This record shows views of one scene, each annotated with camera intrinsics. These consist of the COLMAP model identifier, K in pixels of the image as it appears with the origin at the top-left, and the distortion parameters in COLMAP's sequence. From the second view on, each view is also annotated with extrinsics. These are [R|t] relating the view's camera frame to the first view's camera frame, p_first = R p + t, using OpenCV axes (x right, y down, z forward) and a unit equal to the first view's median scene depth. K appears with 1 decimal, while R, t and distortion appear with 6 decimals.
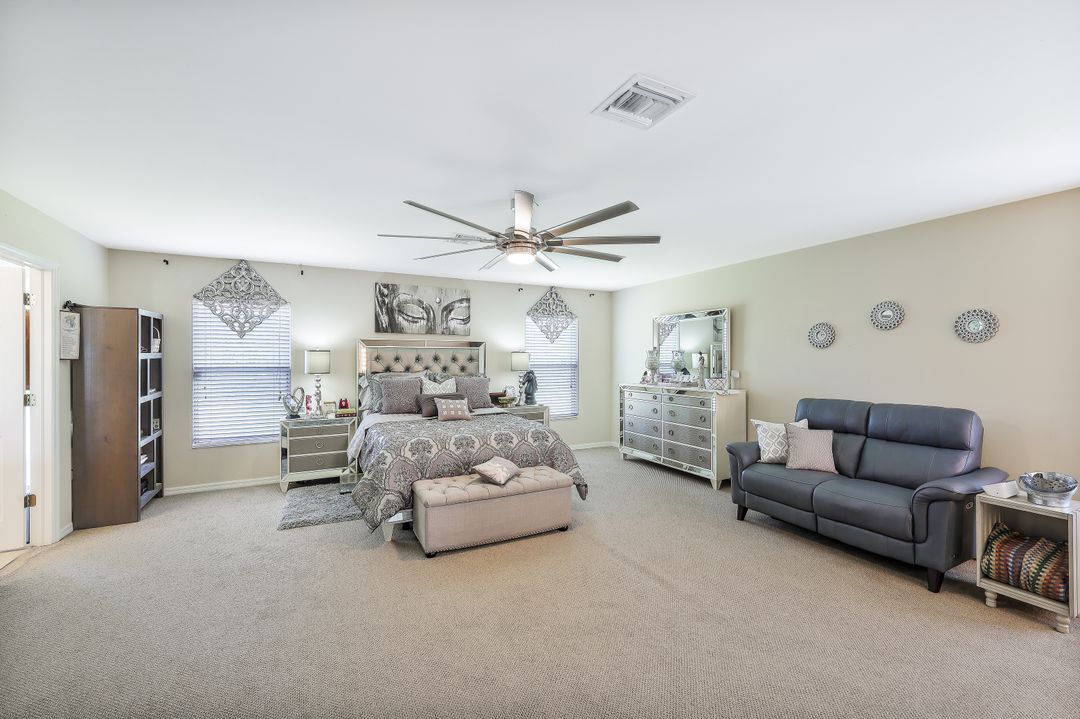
lens RADIAL K [[447.3, 0, 540.0], [0, 447.3, 359.5], [0, 0, 1]] dist [-0.001455, 0.000031]
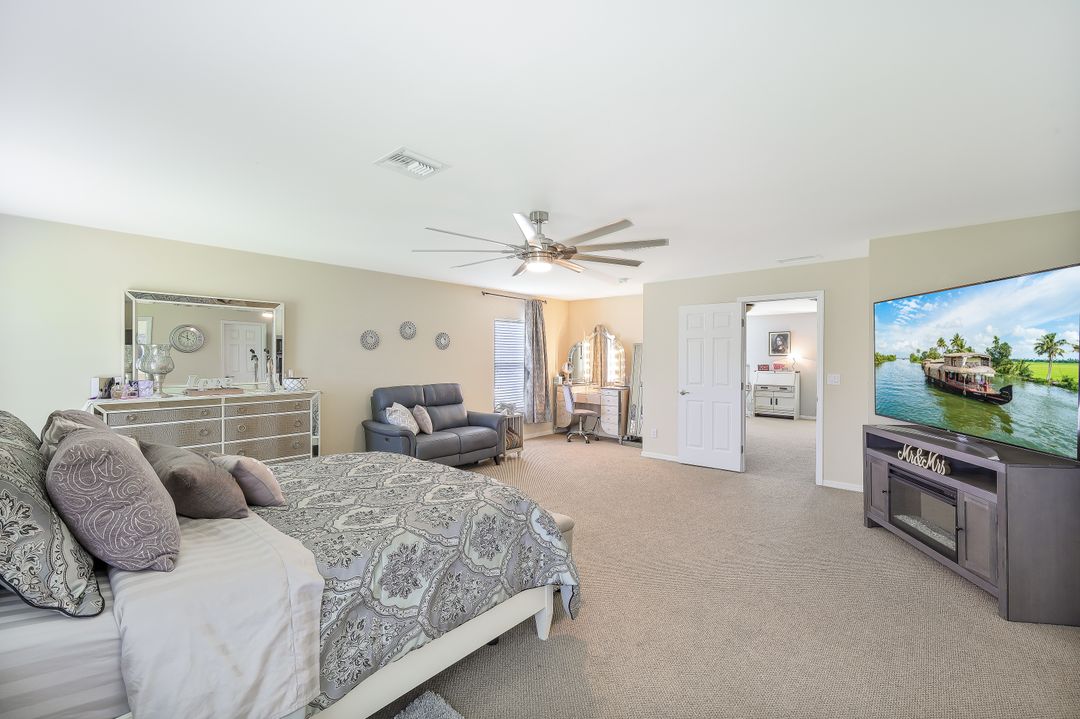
lens RADIAL K [[447.3, 0, 540.0], [0, 447.3, 359.5], [0, 0, 1]] dist [-0.001455, 0.000031]
pose [[0.987182, -0.002476, -0.159578, 0.133043], [0.001210, 0.999967, -0.008028, 0.001661], [0.159592, 0.007732, 0.987153, -0.044682]]
